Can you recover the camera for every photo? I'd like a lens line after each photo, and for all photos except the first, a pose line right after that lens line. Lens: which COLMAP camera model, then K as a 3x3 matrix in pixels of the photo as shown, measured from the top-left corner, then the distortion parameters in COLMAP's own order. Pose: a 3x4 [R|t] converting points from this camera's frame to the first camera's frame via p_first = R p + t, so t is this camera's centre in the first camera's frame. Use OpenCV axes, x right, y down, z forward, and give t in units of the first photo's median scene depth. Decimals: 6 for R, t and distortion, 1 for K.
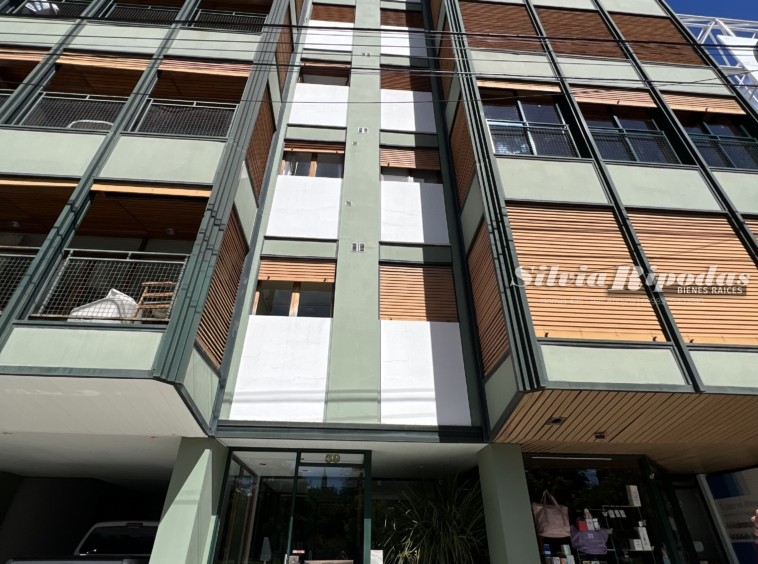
lens RADIAL K [[404.9, 0, 379.0], [0, 404.9, 282.0], [0, 0, 1]] dist [0.001759, -0.000226]
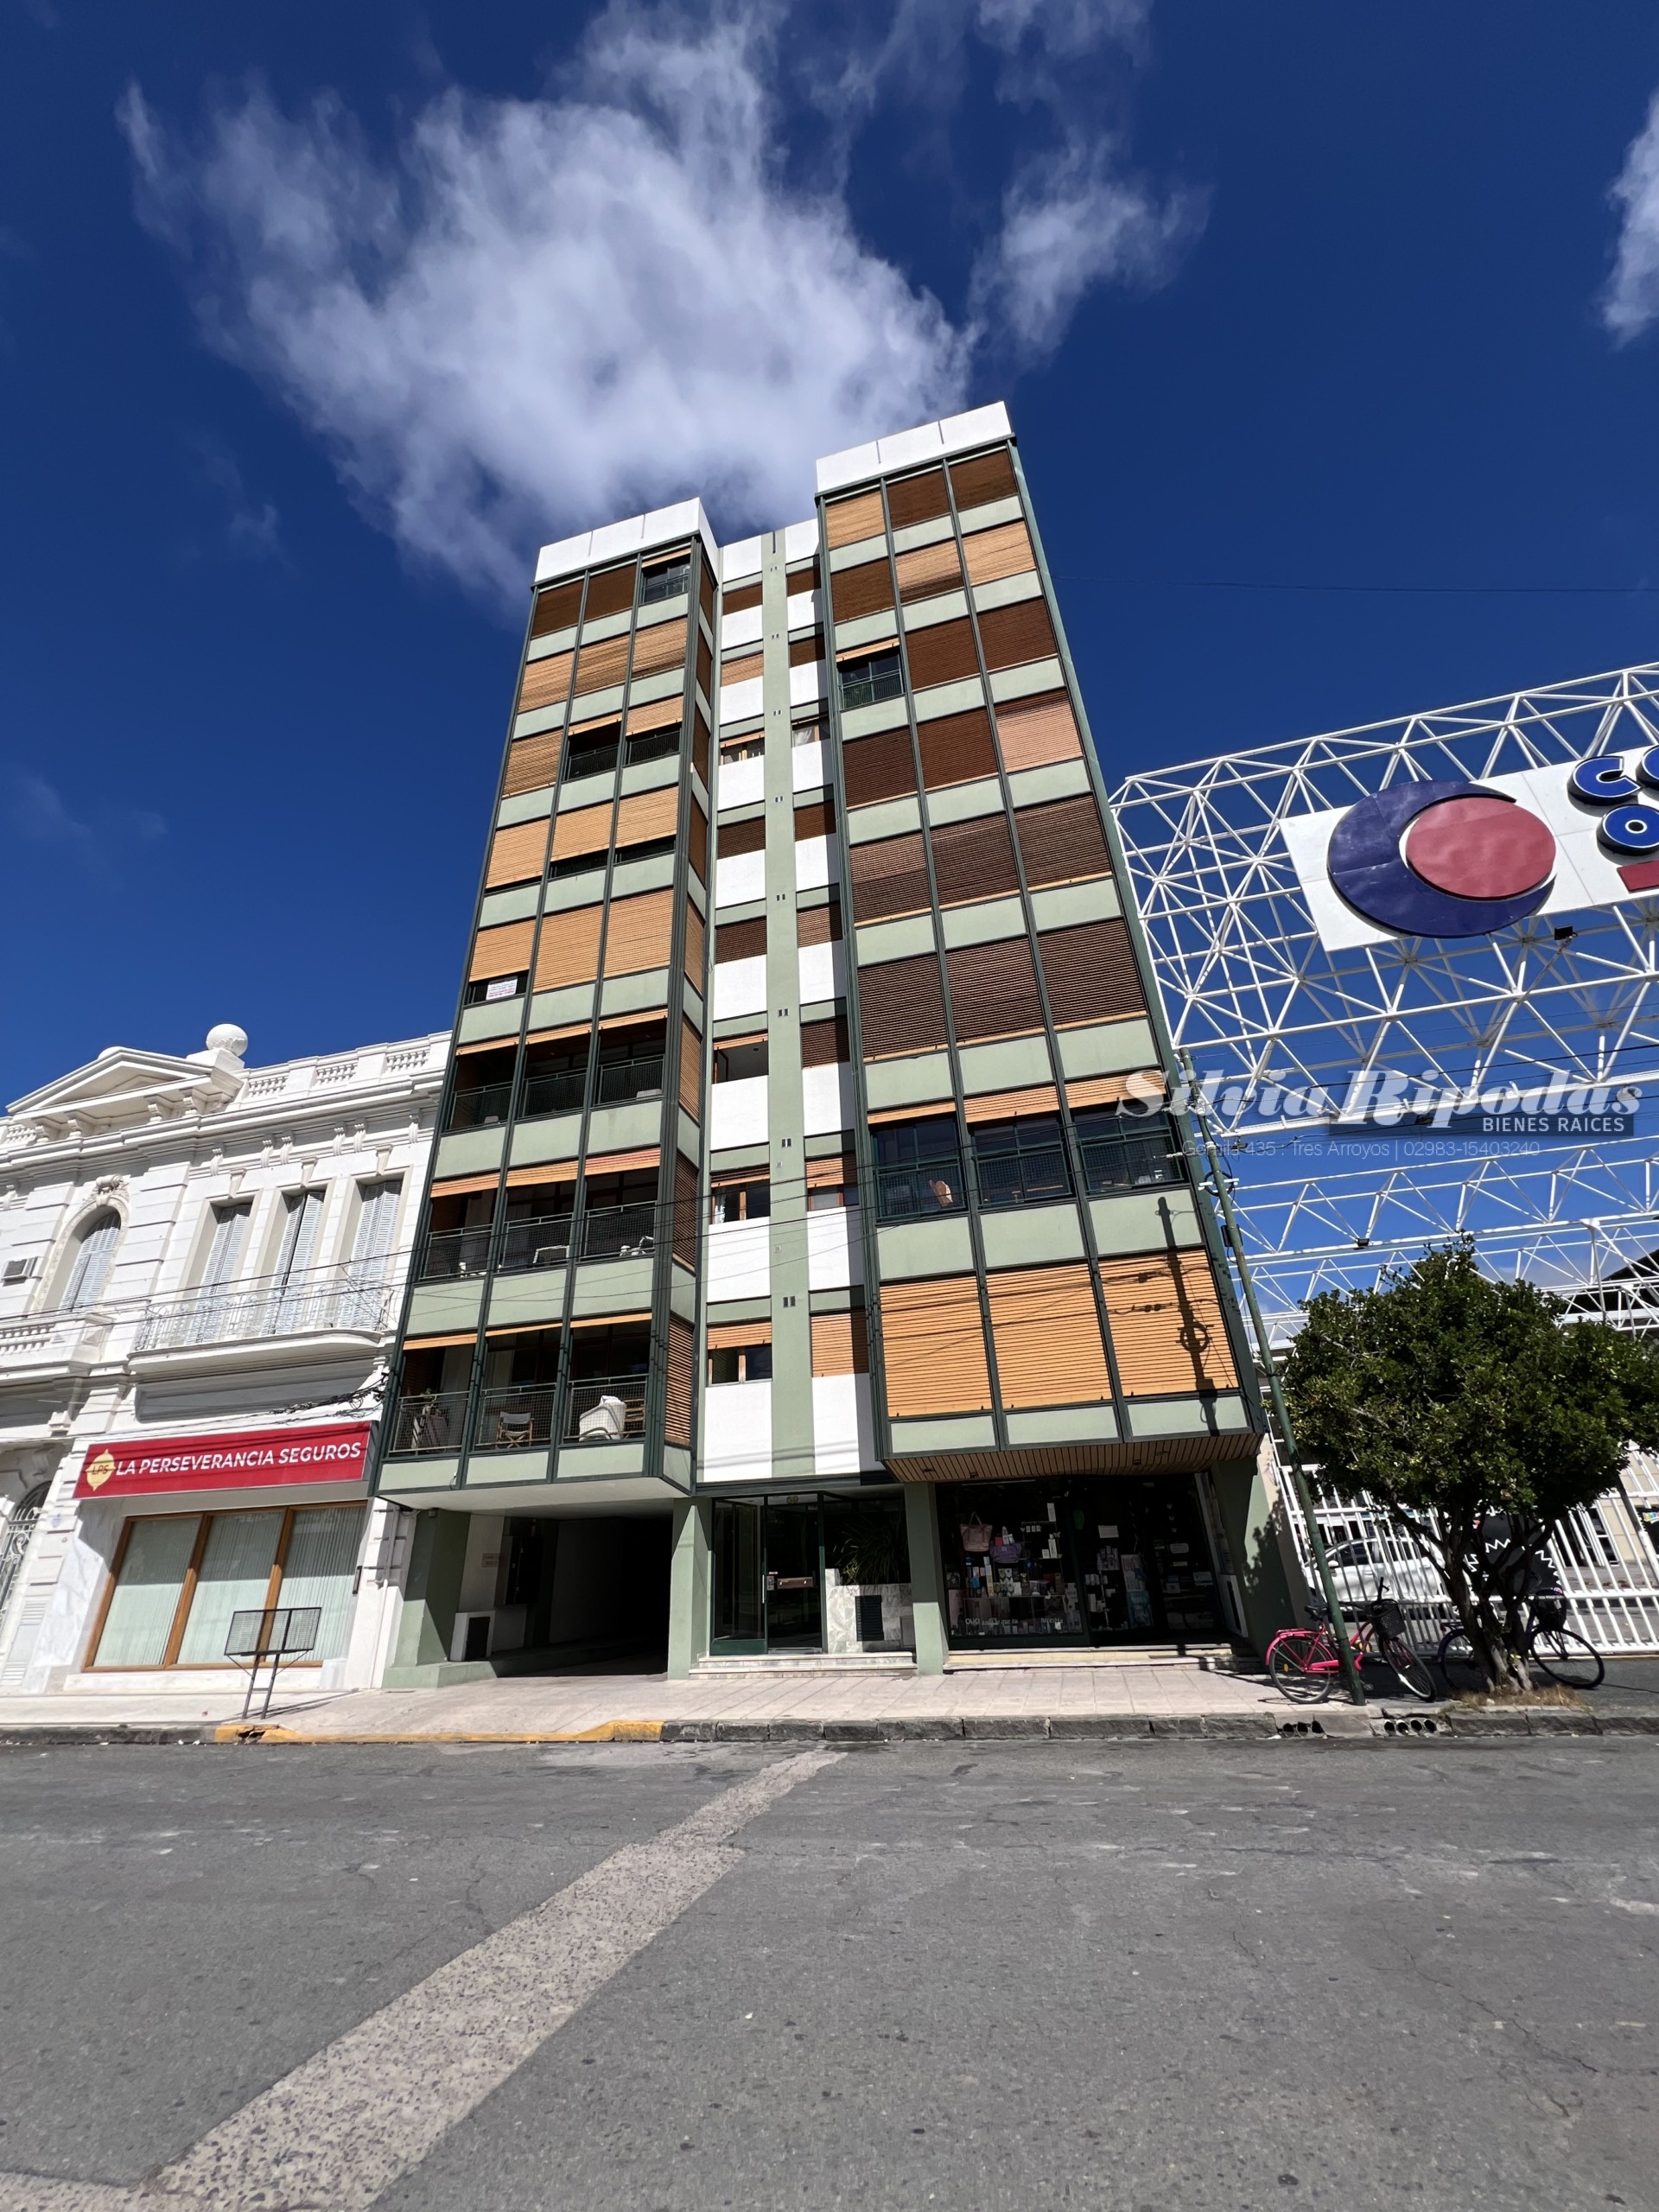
lens RADIAL K [[879.0, 0, 829.5], [0, 879.0, 1106.0], [0, 0, 1]] dist [0.000018, 0.000172]
pose [[0.942108, -0.193065, -0.274150, 0.950908], [0.221560, 0.972119, 0.076785, -0.900555], [0.251682, -0.133081, 0.958617, -1.355283]]
